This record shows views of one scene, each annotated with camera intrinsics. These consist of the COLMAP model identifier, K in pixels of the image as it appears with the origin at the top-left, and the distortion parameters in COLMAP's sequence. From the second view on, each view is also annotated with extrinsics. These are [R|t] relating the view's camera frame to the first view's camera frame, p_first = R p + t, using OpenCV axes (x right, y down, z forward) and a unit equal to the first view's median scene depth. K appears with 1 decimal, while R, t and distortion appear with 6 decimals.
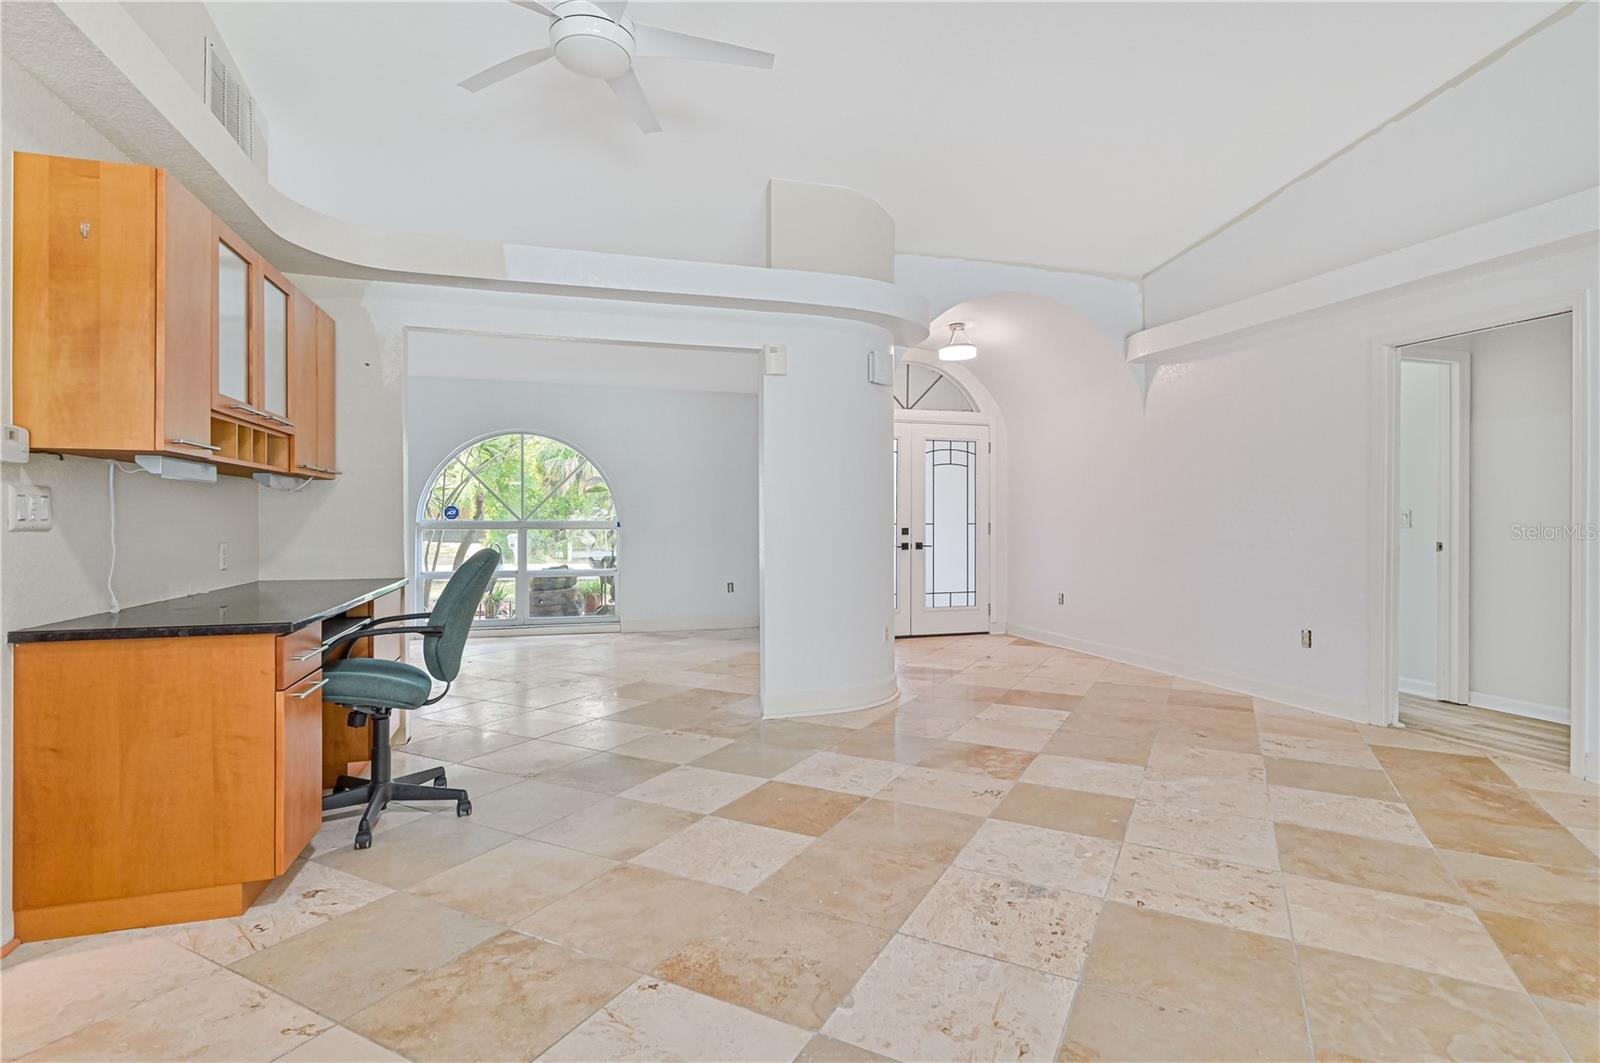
lens RADIAL K [[788.5, 0, 801.3], [0, 788.5, 523.1], [0, 0, 1]] dist [0.000630, 0.000673]
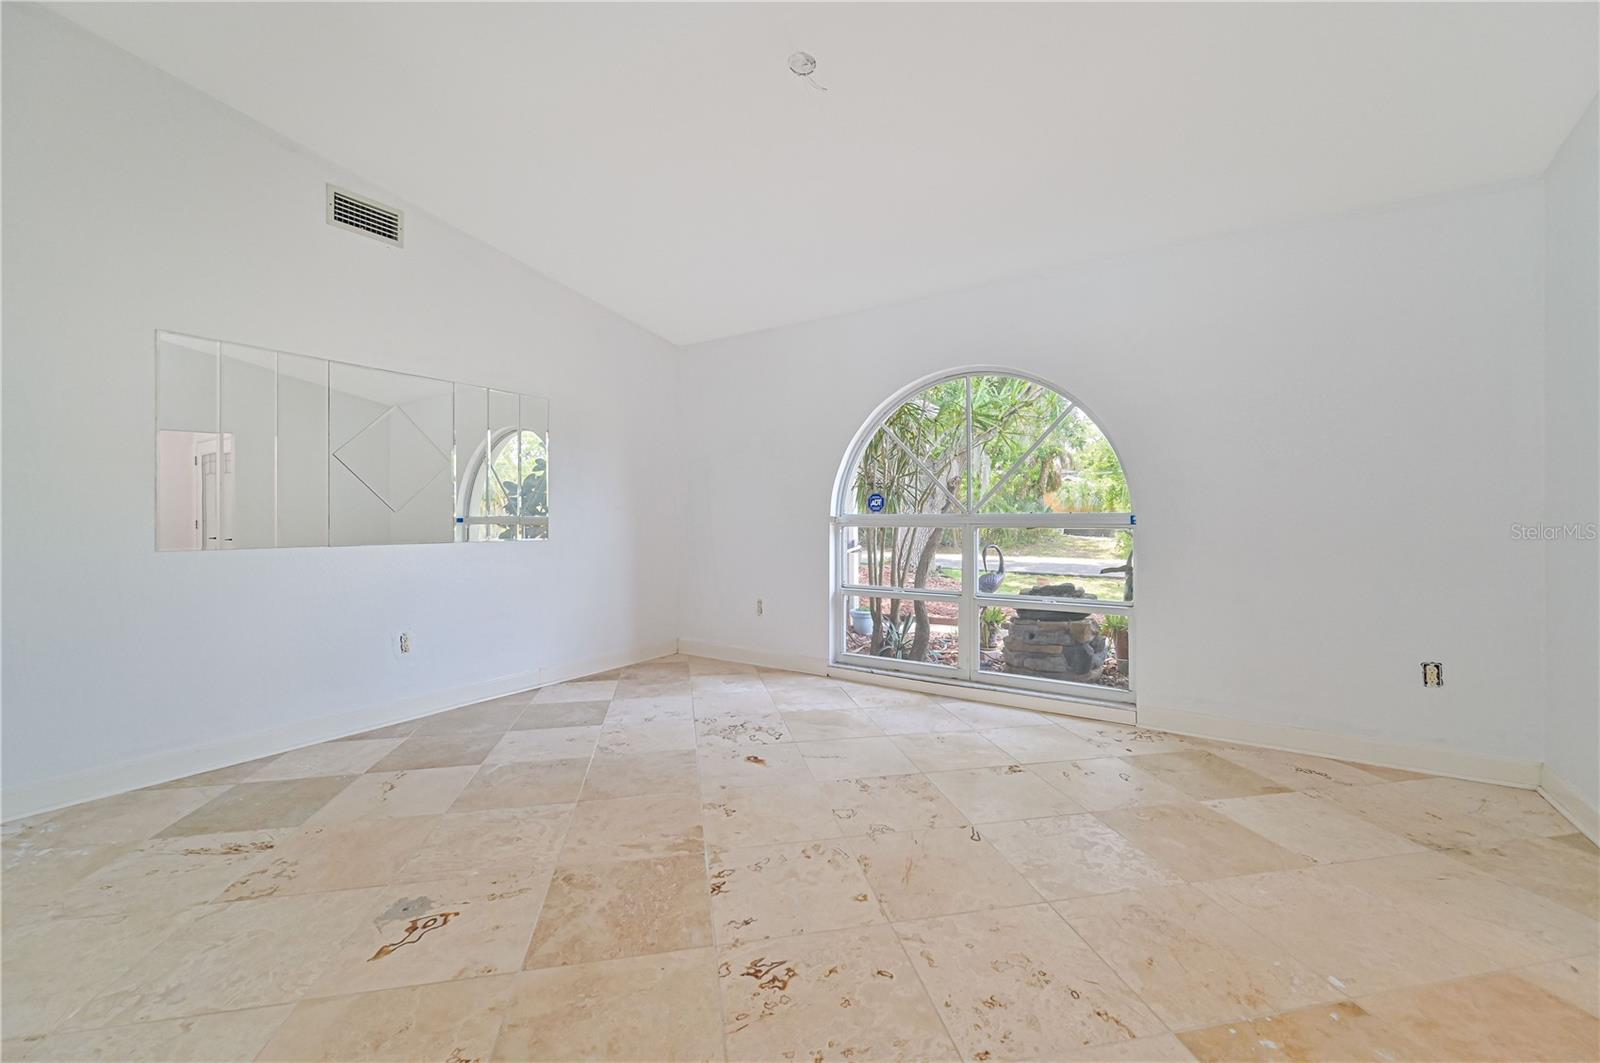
lens RADIAL K [[634.4, 0, 801.8], [0, 634.4, 519.4], [0, 0, 1]] dist [0.000367, 0.000057]
pose [[0.633008, 0.000760, -0.774145, -0.119987], [-0.000049, 1.000000, 0.000941, 0.003037], [0.774145, -0.000558, 0.633008, 1.481329]]
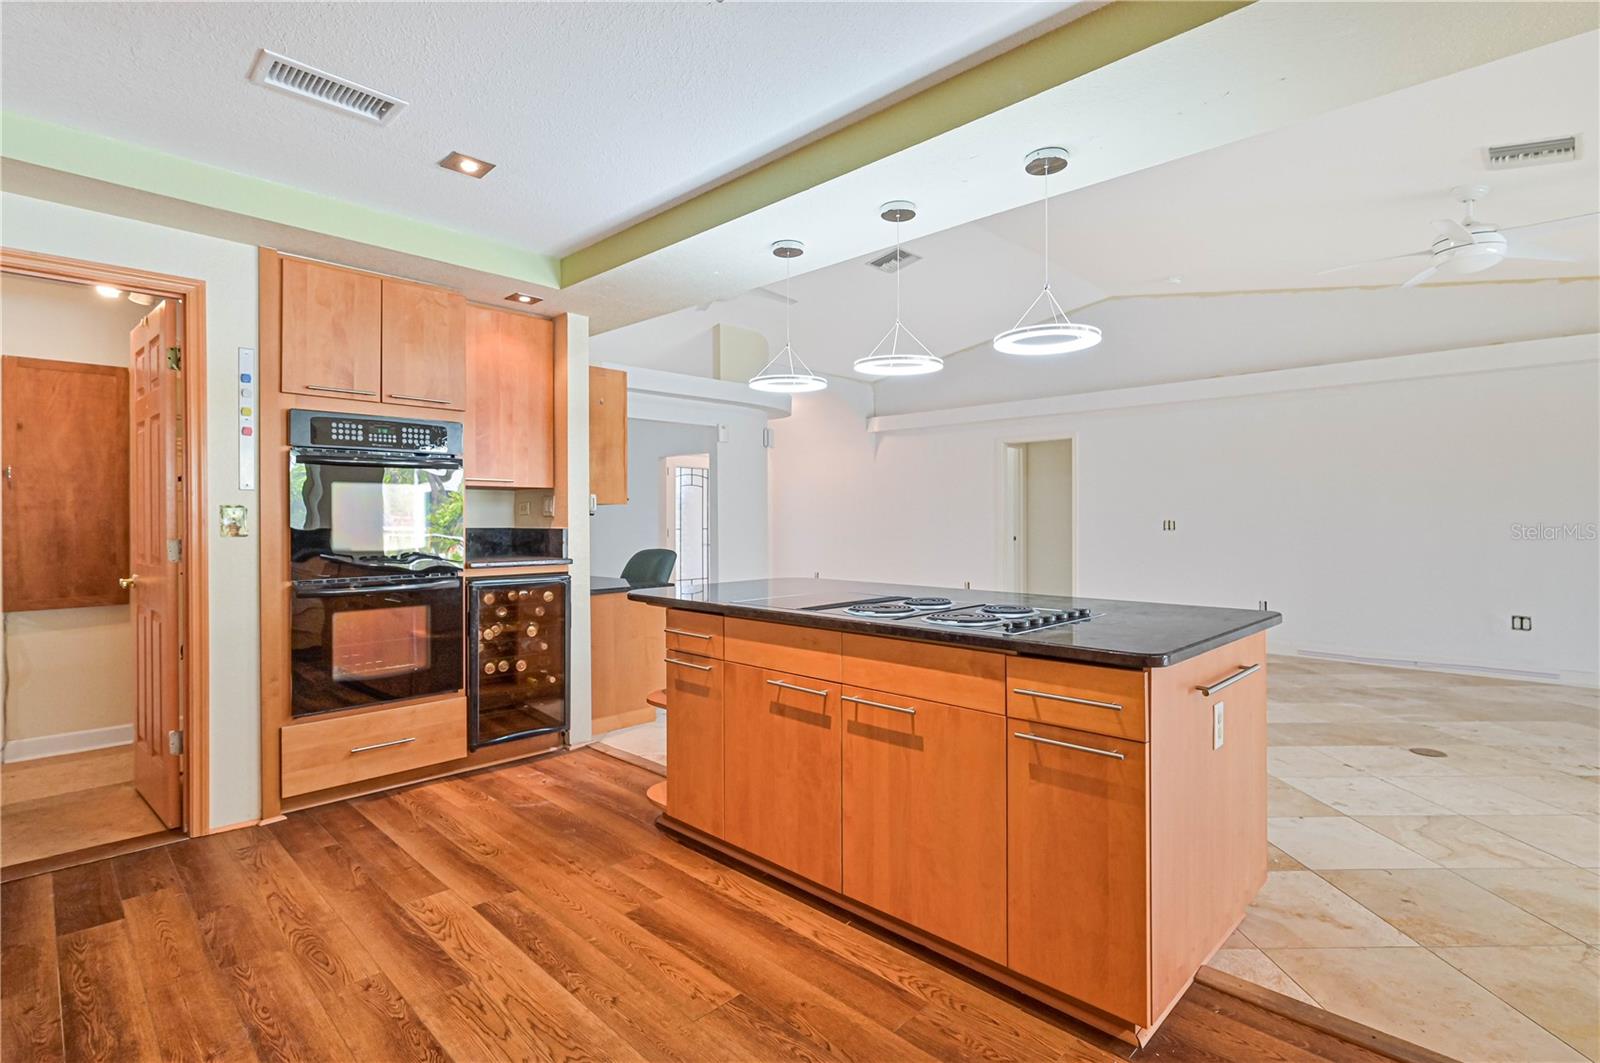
lens RADIAL K [[771.2, 0, 804.8], [0, 771.2, 518.7], [0, 0, 1]] dist [-0.000784, 0.000000]
pose [[0.873222, -0.004660, 0.487301, -0.997661], [0.006665, 0.999975, -0.002382, -0.031426], [-0.487278, 0.005328, 0.873231, -0.747045]]
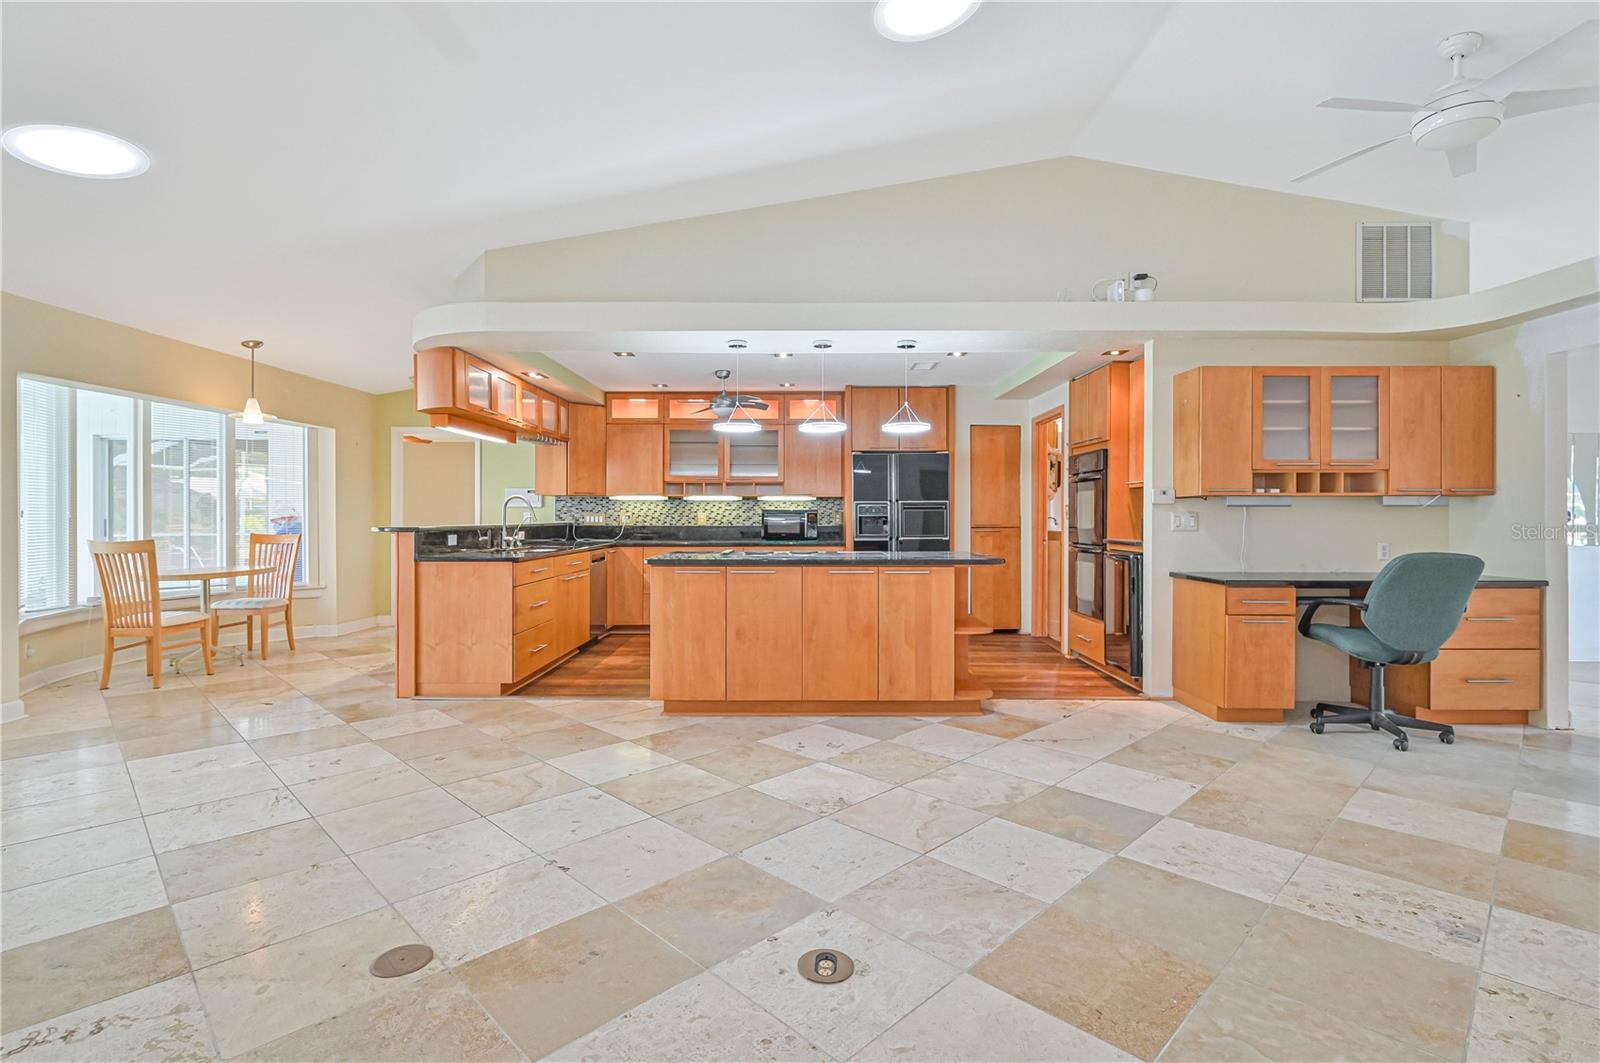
lens RADIAL K [[755.5, 0, 804.2], [0, 755.5, 518.3], [0, 0, 1]] dist [-0.000552, 0.000489]
pose [[-0.288500, 0.000882, -0.957480, 1.069152], [-0.005654, 0.999981, 0.002625, -0.019813], [0.957463, 0.006171, -0.288489, 0.393109]]
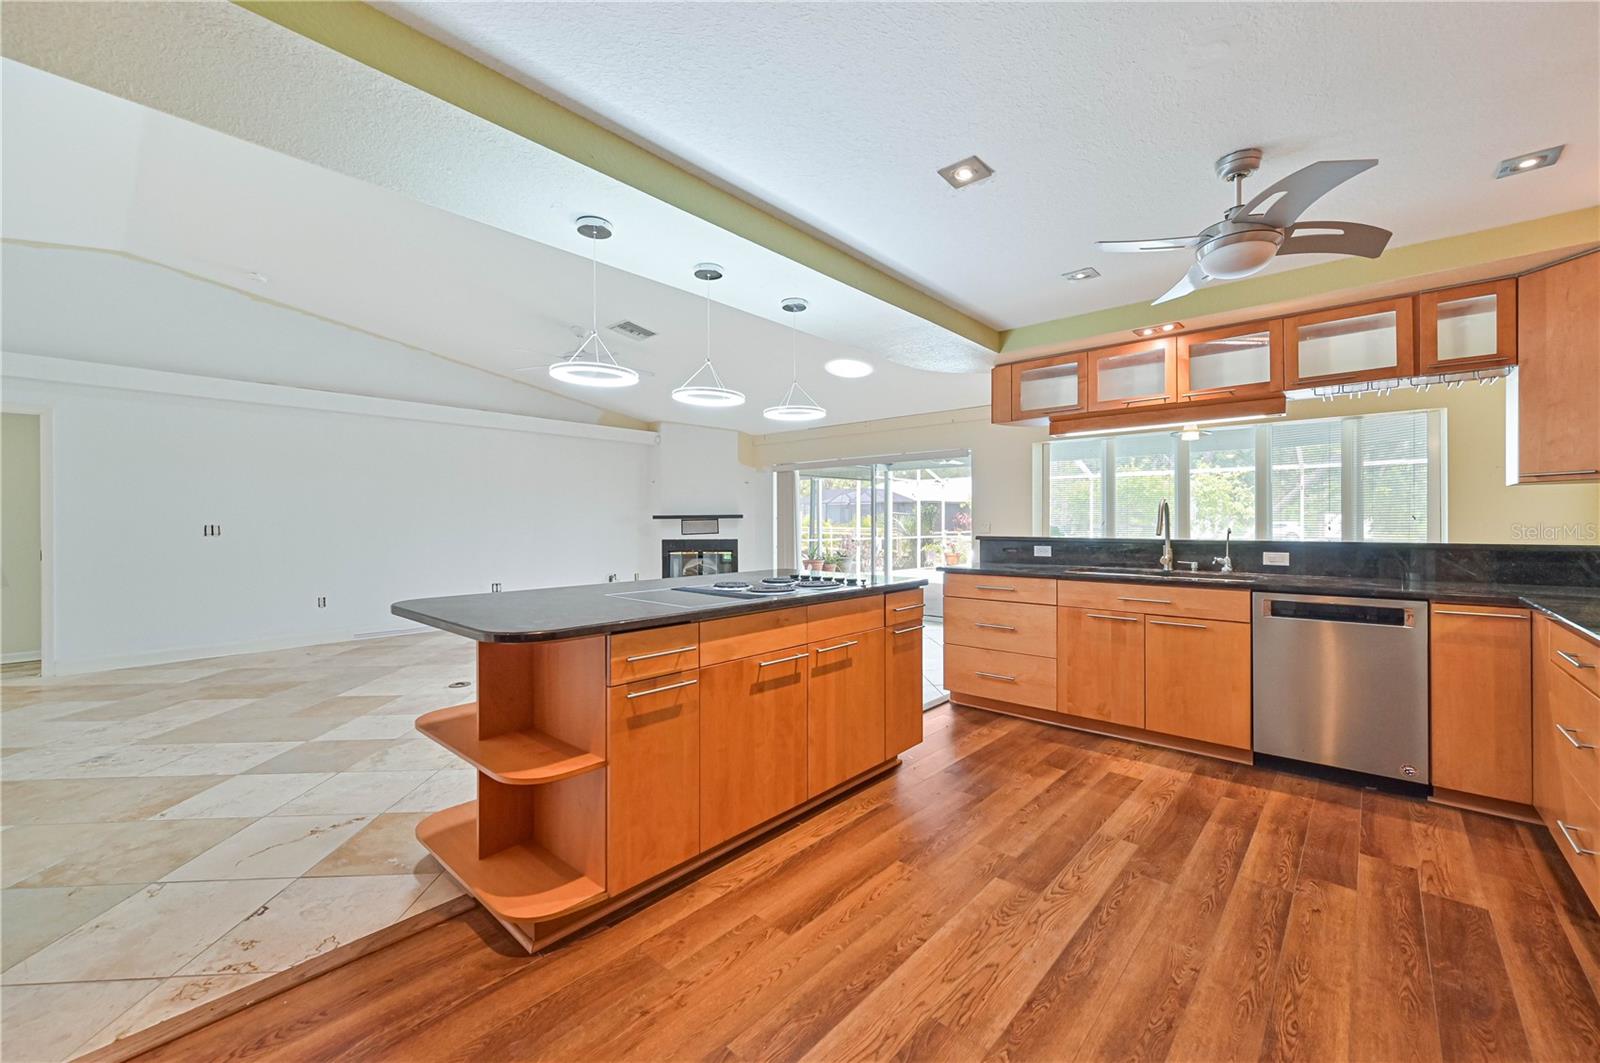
lens RADIAL K [[634.3, 0, 805.2], [0, 634.3, 521.8], [0, 0, 1]] dist [-0.000471, -0.000464]
pose [[-0.527133, -0.002503, 0.849779, -1.303876], [0.004235, 0.999976, 0.005573, -0.037300], [-0.849772, 0.006537, -0.527110, 0.324491]]
